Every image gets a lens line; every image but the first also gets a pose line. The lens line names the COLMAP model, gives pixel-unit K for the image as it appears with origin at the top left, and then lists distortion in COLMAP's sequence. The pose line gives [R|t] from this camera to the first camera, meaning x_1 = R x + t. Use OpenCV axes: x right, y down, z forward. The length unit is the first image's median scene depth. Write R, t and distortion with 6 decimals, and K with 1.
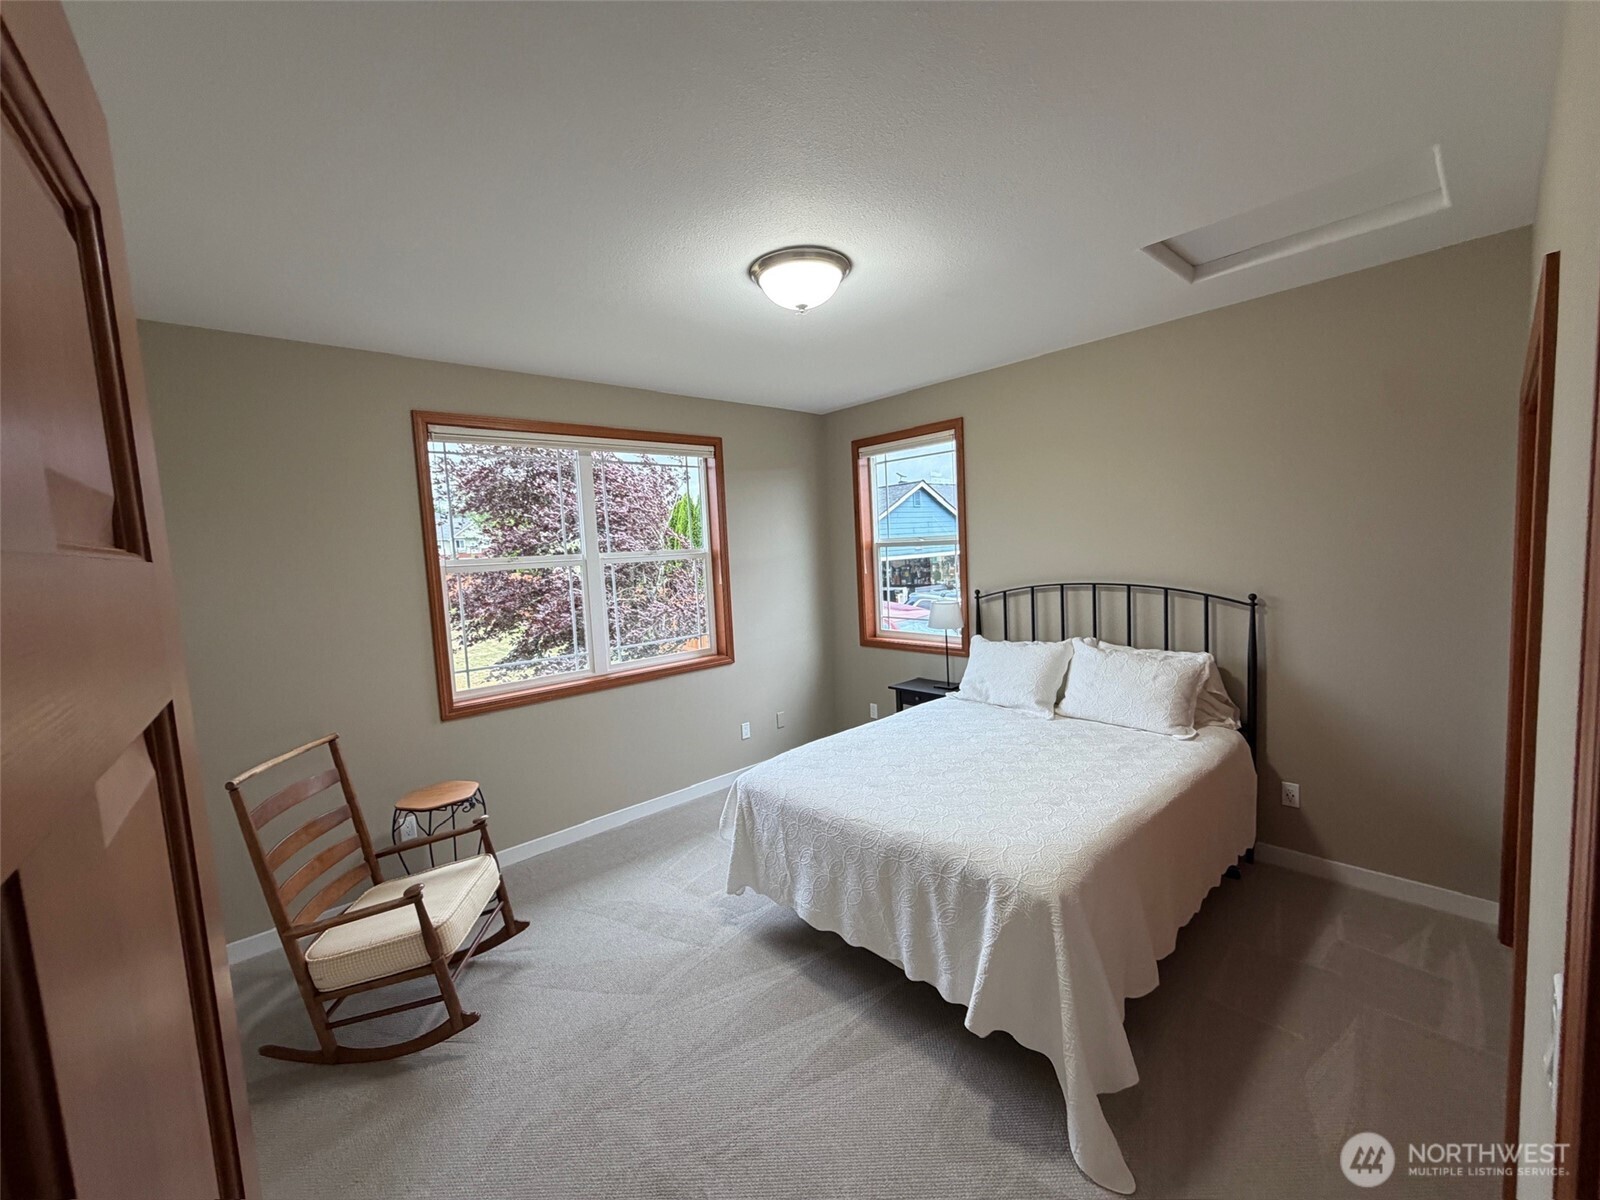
lens RADIAL K [[639.0, 0, 793.6], [0, 639.0, 600.2], [0, 0, 1]] dist [-0.001751, 0.000119]
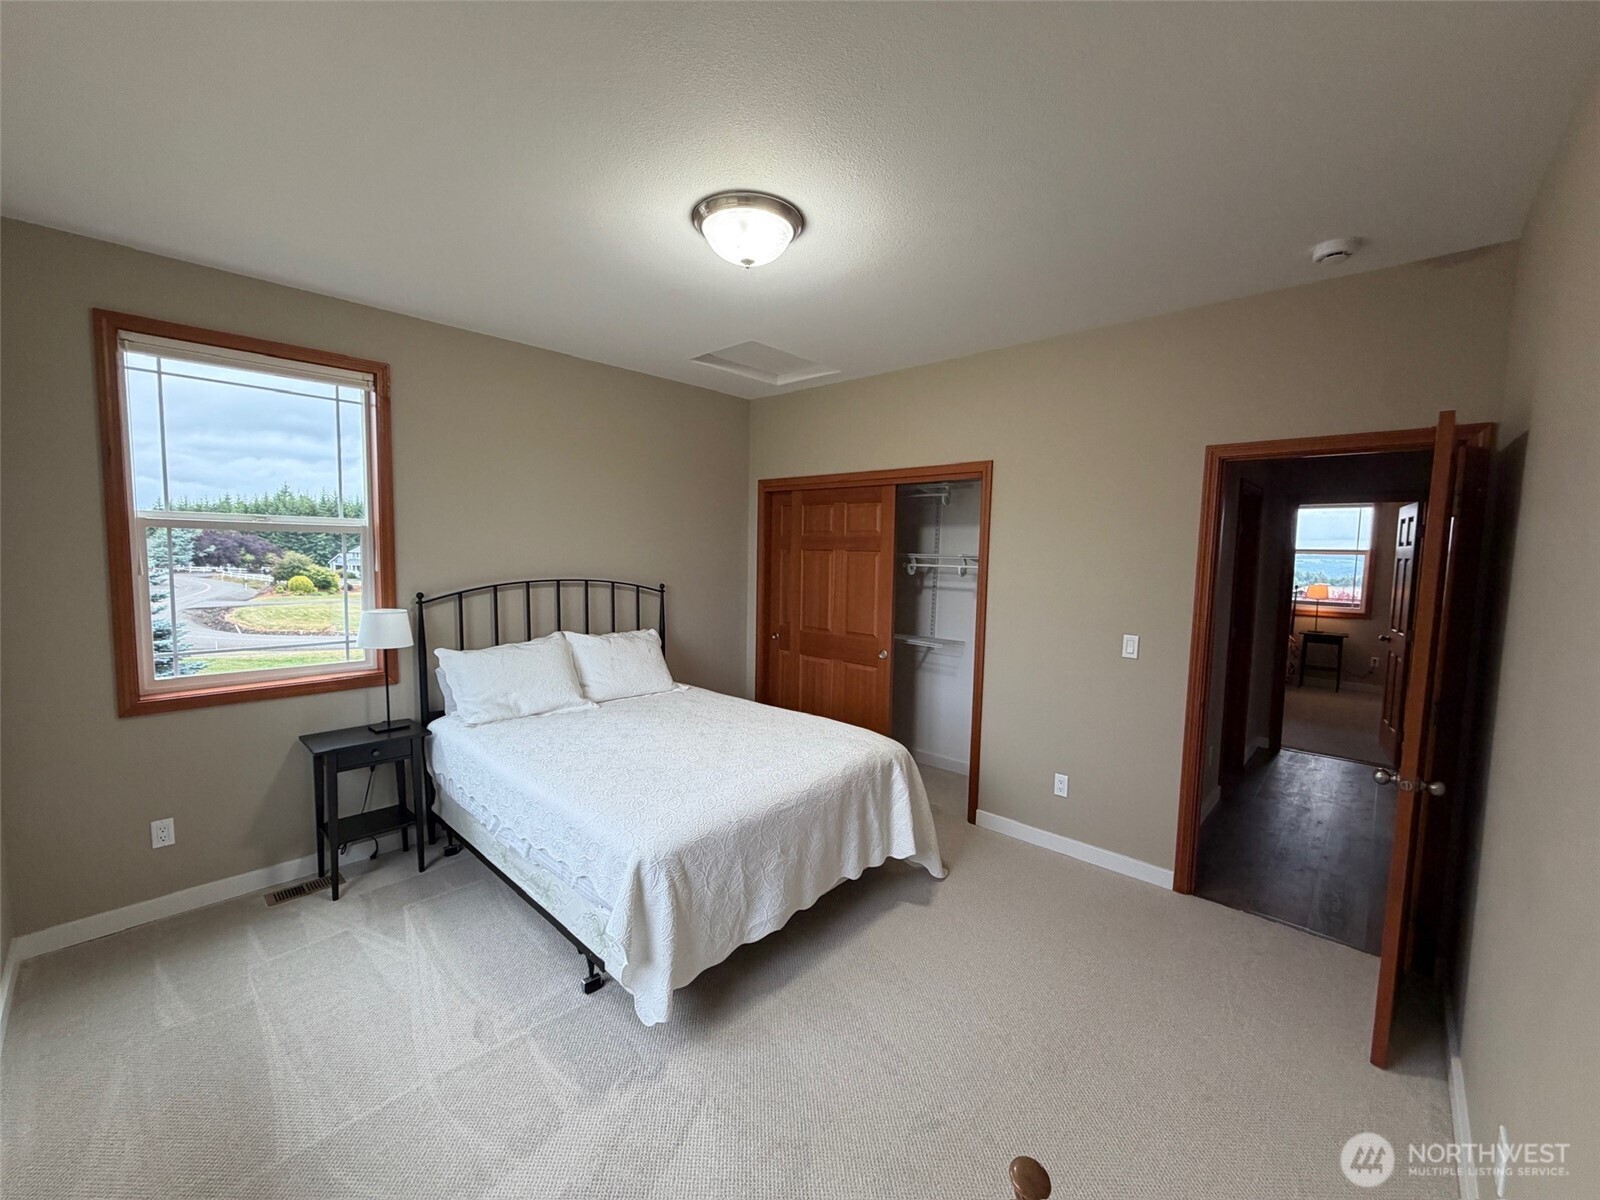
lens RADIAL K [[639.0, 0, 793.6], [0, 639.0, 600.2], [0, 0, 1]] dist [-0.001751, 0.000119]
pose [[-0.087790, -0.030556, 0.995670, -0.797319], [0.071580, 0.996752, 0.036900, -0.004935], [-0.993564, 0.074510, -0.085318, 0.913526]]
